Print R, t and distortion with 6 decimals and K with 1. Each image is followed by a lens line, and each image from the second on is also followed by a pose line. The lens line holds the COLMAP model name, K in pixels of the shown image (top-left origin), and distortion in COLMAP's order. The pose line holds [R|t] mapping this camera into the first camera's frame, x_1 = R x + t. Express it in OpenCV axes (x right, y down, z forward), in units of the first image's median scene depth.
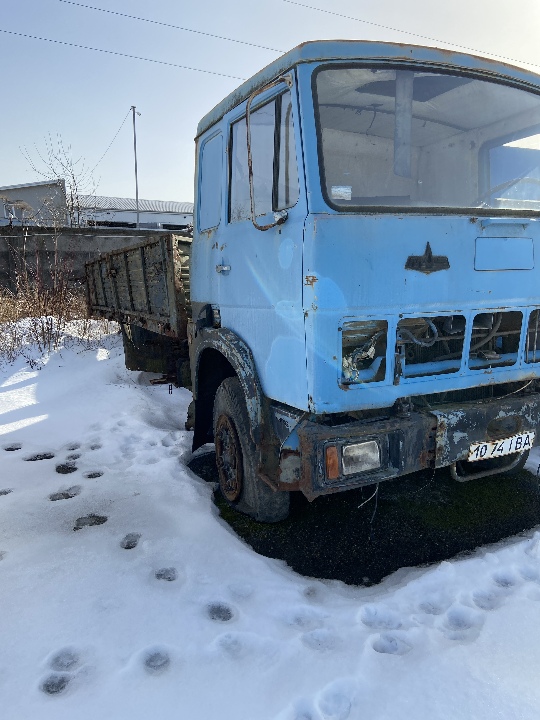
lens RADIAL K [[545.6, 0, 264.2], [0, 545.6, 360.9], [0, 0, 1]] dist [0.052419, -0.092535]
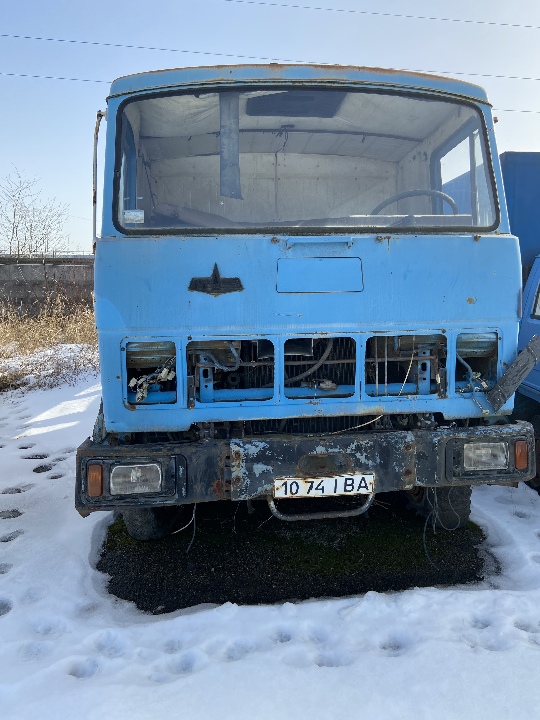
lens RADIAL K [[545.6, 0, 275.4], [0, 545.6, 357.2], [0, 0, 1]] dist [0.052419, -0.092535]
pose [[0.946253, 0.037280, -0.321271, 0.681436], [-0.053225, 0.997741, -0.040989, -0.015627], [0.319017, 0.055886, 0.946100, 0.118838]]
